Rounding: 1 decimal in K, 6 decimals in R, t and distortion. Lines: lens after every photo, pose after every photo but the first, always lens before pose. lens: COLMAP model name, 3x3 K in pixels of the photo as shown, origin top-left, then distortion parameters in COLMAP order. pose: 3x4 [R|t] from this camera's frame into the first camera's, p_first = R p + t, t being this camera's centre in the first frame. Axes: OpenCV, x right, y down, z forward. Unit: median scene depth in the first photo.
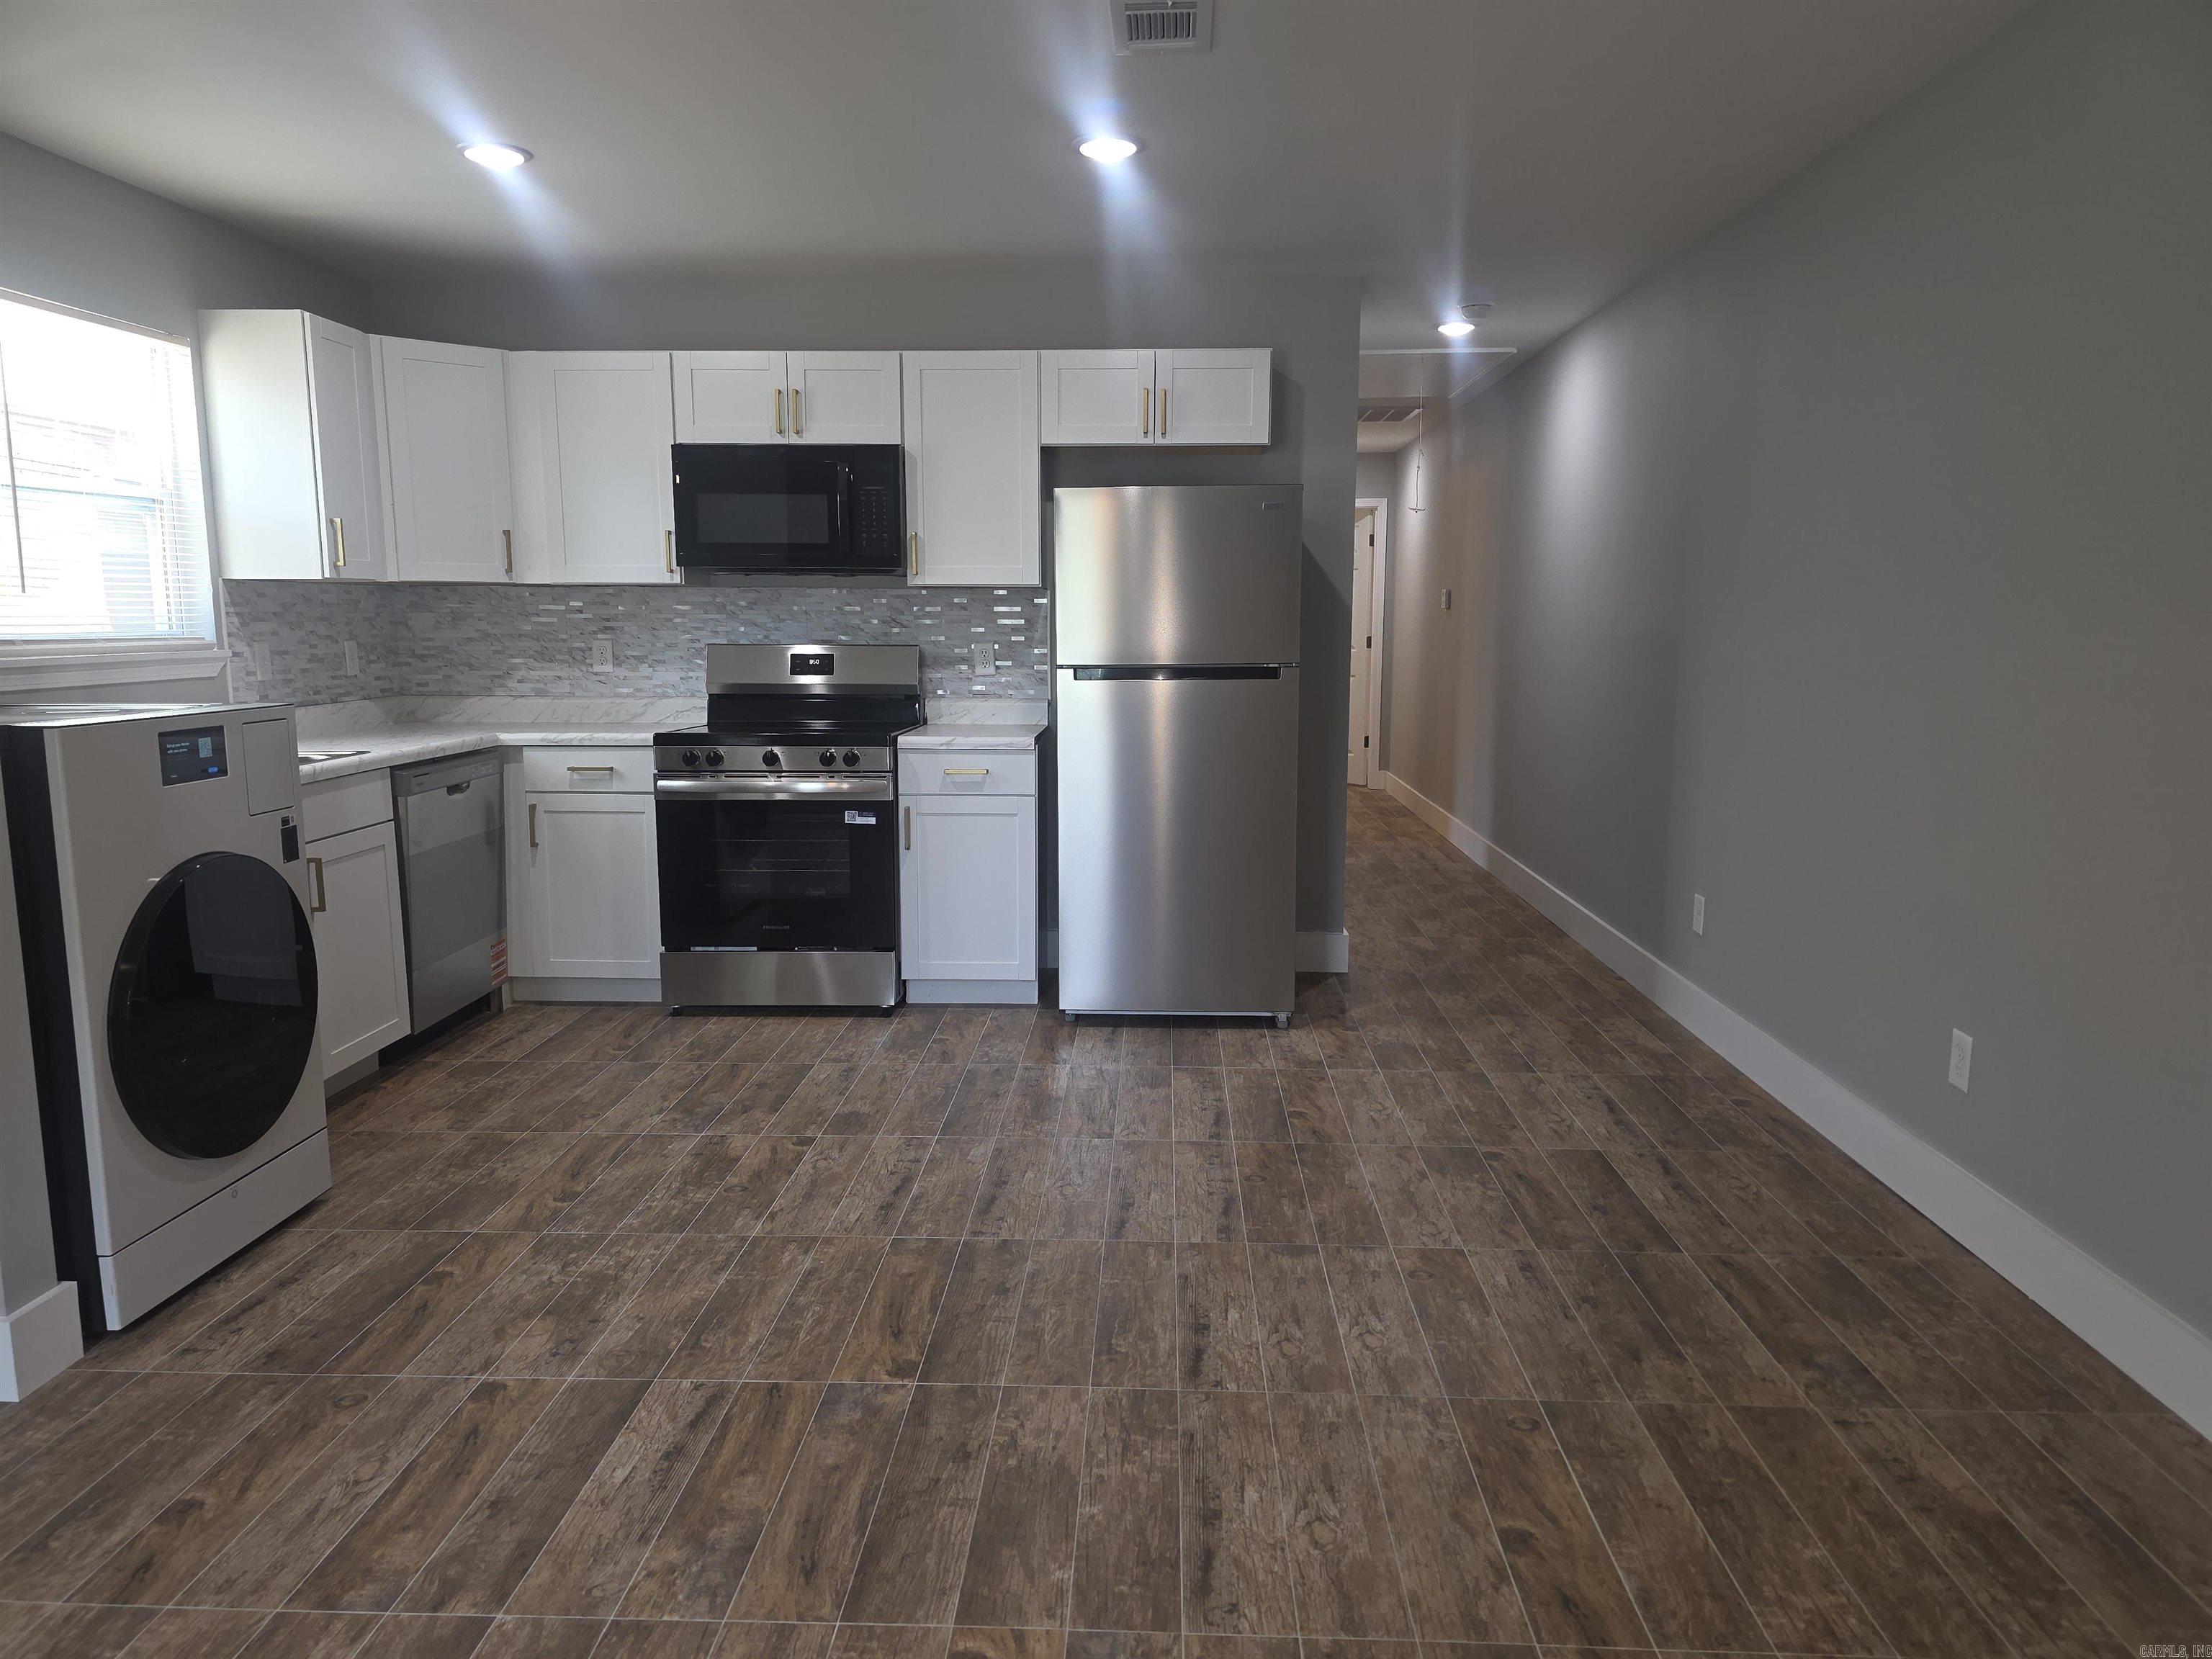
lens RADIAL K [[1505.5, 0, 1103.6], [0, 1505.5, 832.9], [0, 0, 1]] dist [0.053120, -0.049674]
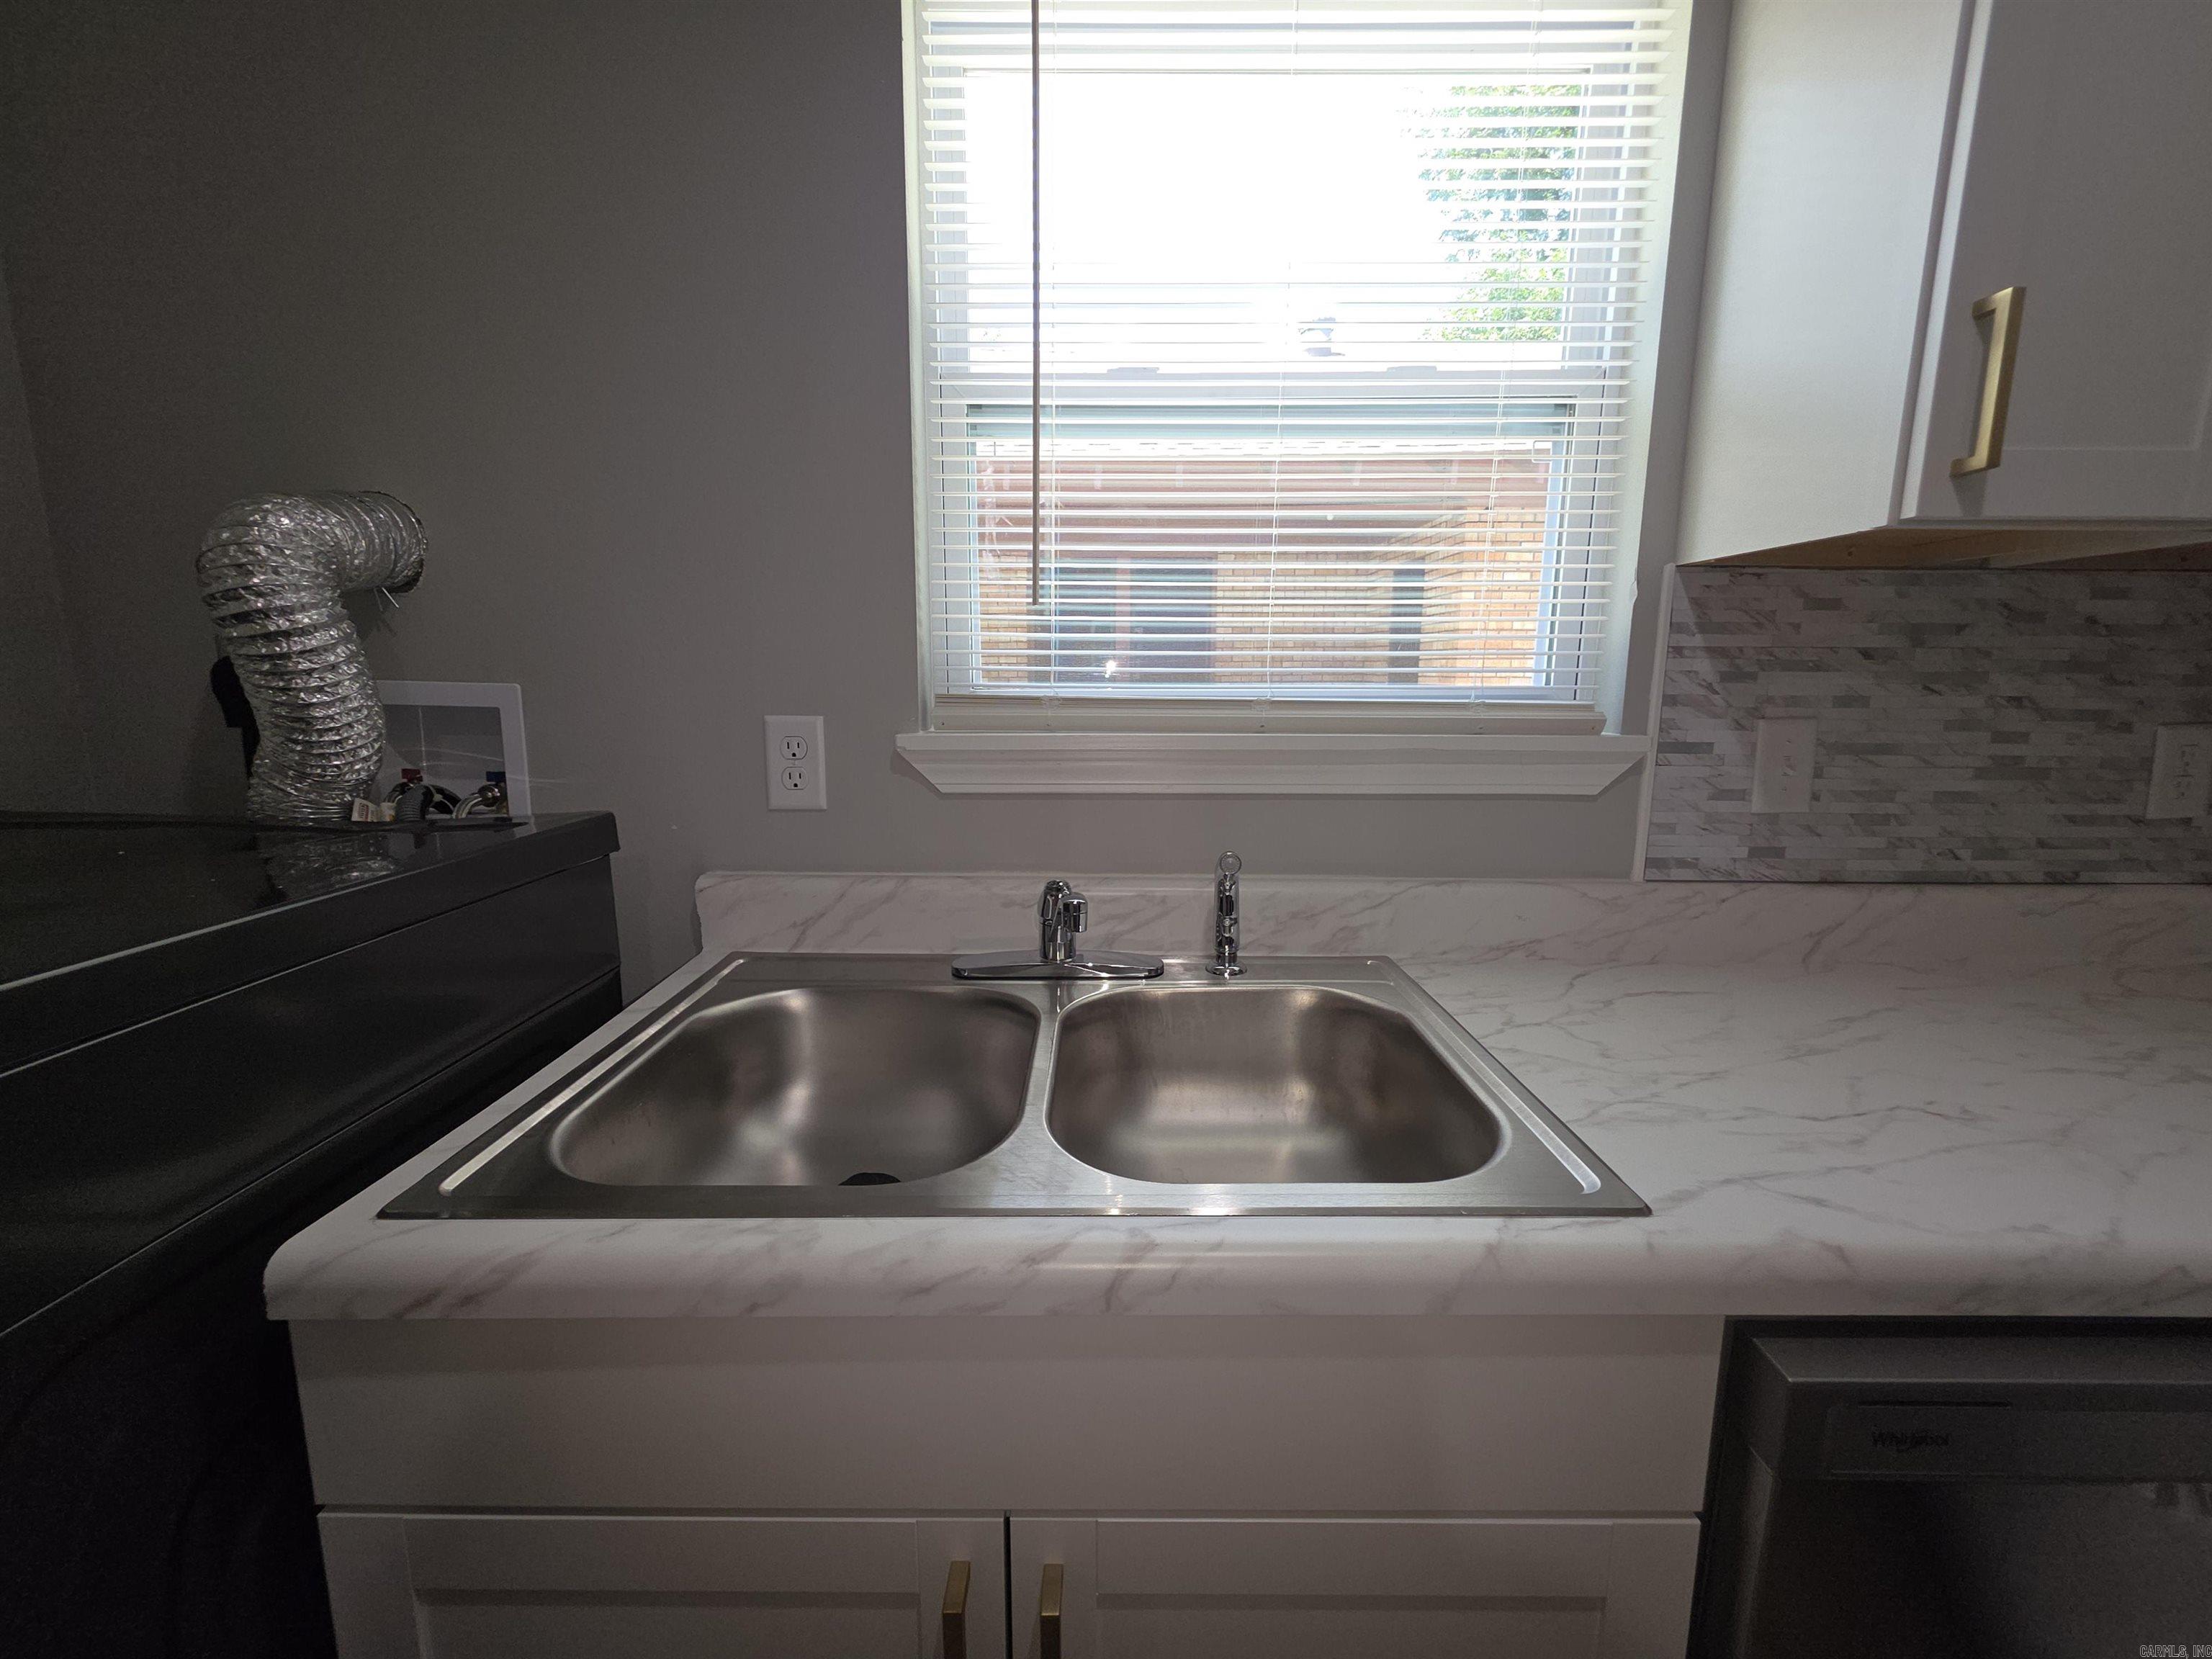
lens RADIAL K [[890.2, 0, 1105.7], [0, 890.2, 823.3], [0, 0, 1]] dist [0.000278, 0.000438]
pose [[0.047575, 0.168242, -0.984597, -0.333927], [-0.149657, 0.975787, 0.159506, -0.113071], [0.987593, 0.139763, 0.071602, 0.835223]]
